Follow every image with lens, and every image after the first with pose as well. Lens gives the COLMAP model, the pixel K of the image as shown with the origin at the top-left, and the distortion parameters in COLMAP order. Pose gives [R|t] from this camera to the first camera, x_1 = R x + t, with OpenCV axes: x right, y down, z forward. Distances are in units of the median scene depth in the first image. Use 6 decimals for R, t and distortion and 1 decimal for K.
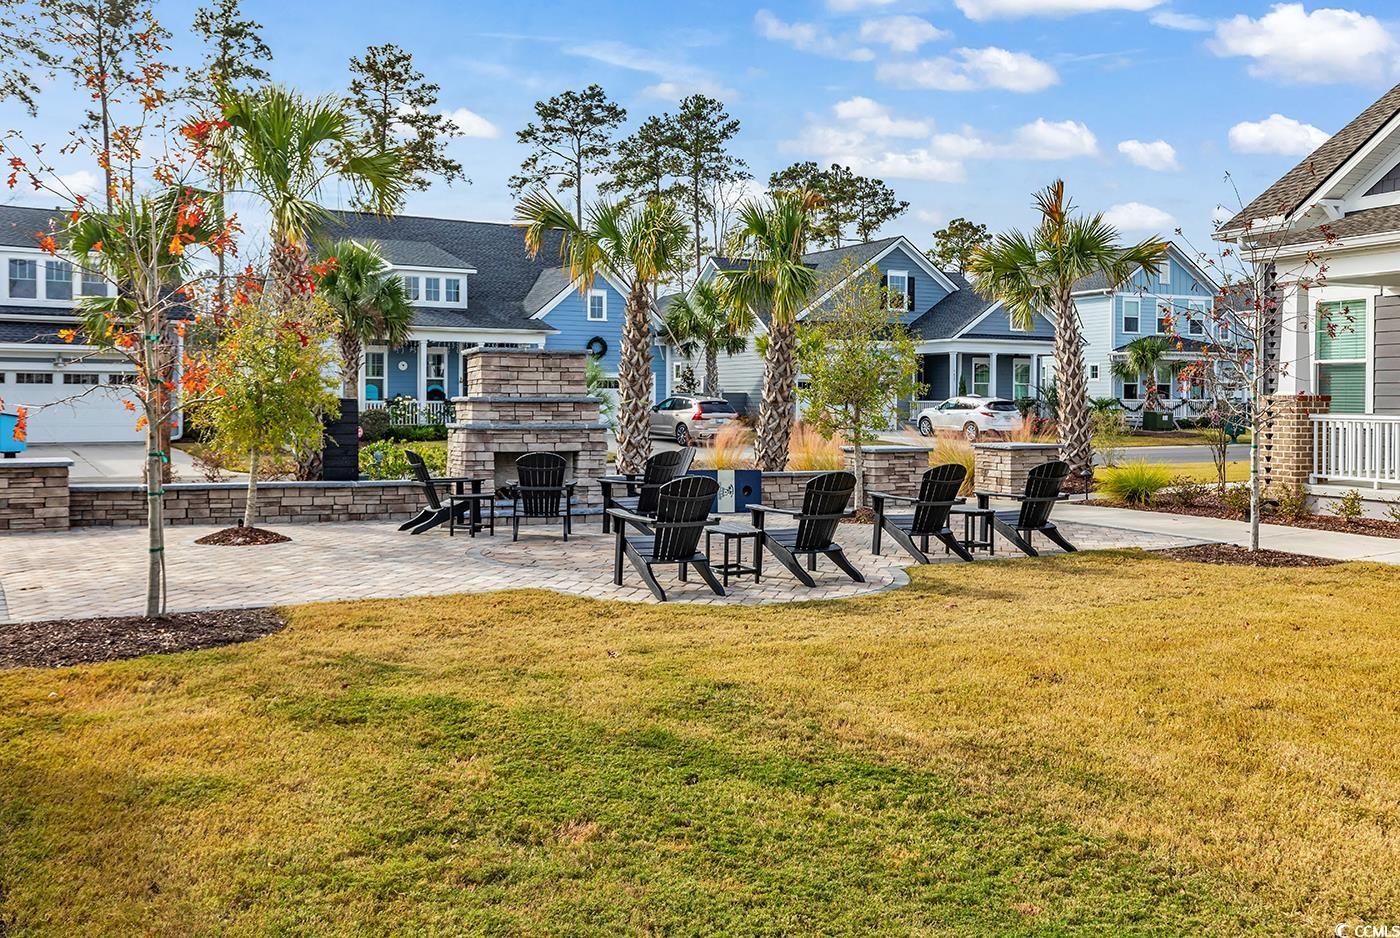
lens RADIAL K [[1302.4, 0, 700.0], [0, 1302.4, 469.0], [0, 0, 1]] dist [0.021455, 0.007836]
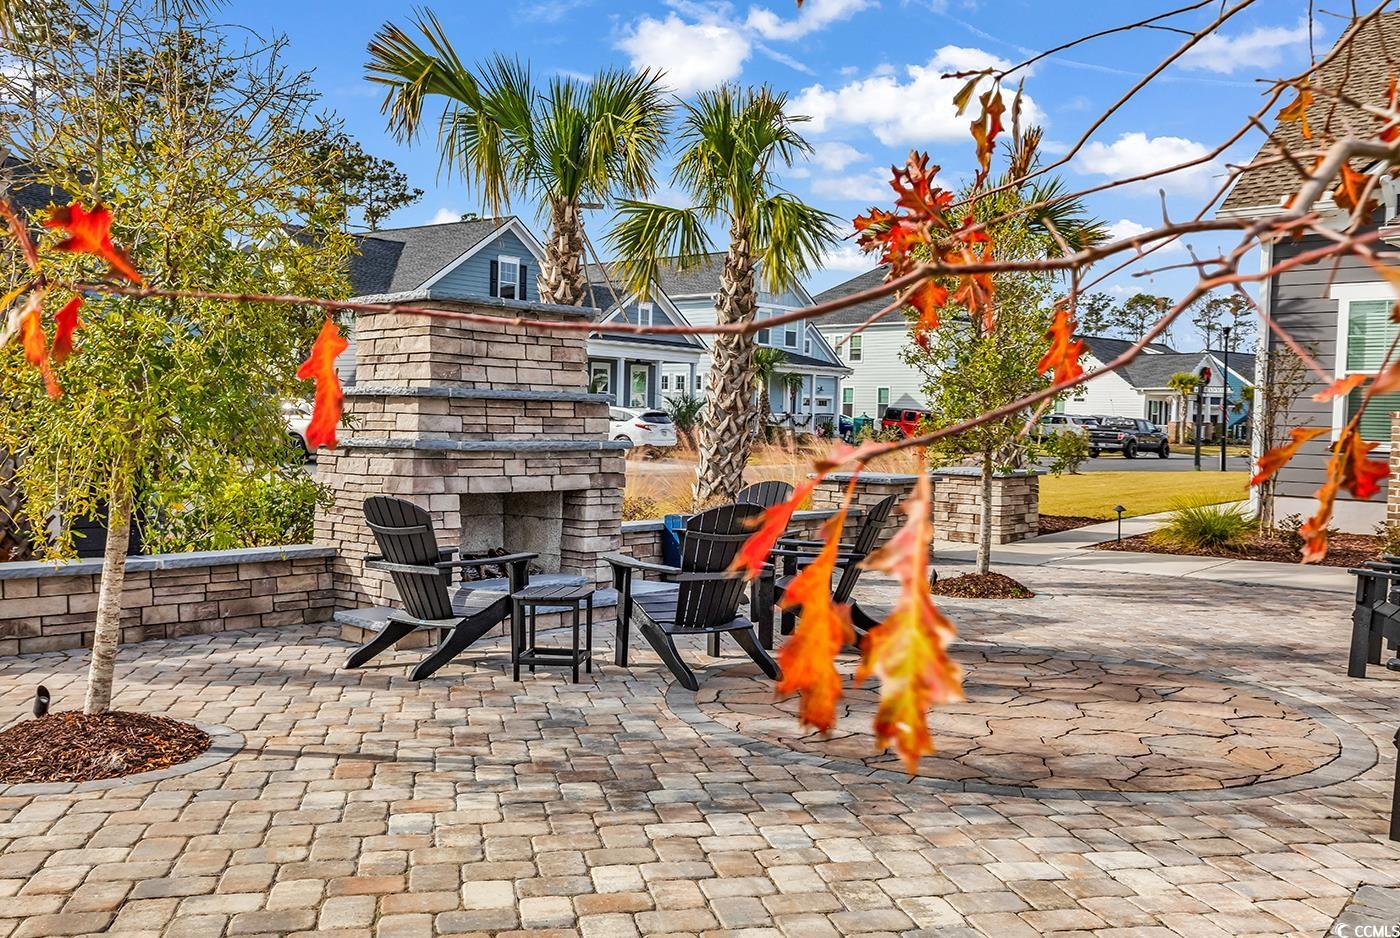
lens RADIAL K [[1302.4, 0, 700.0], [0, 1302.4, 469.0], [0, 0, 1]] dist [0.021455, 0.007836]
pose [[0.898351, -0.001332, 0.439277, -0.250392], [0.004866, 0.999964, -0.006919, -0.015782], [-0.439252, 0.008353, 0.898325, 0.409289]]
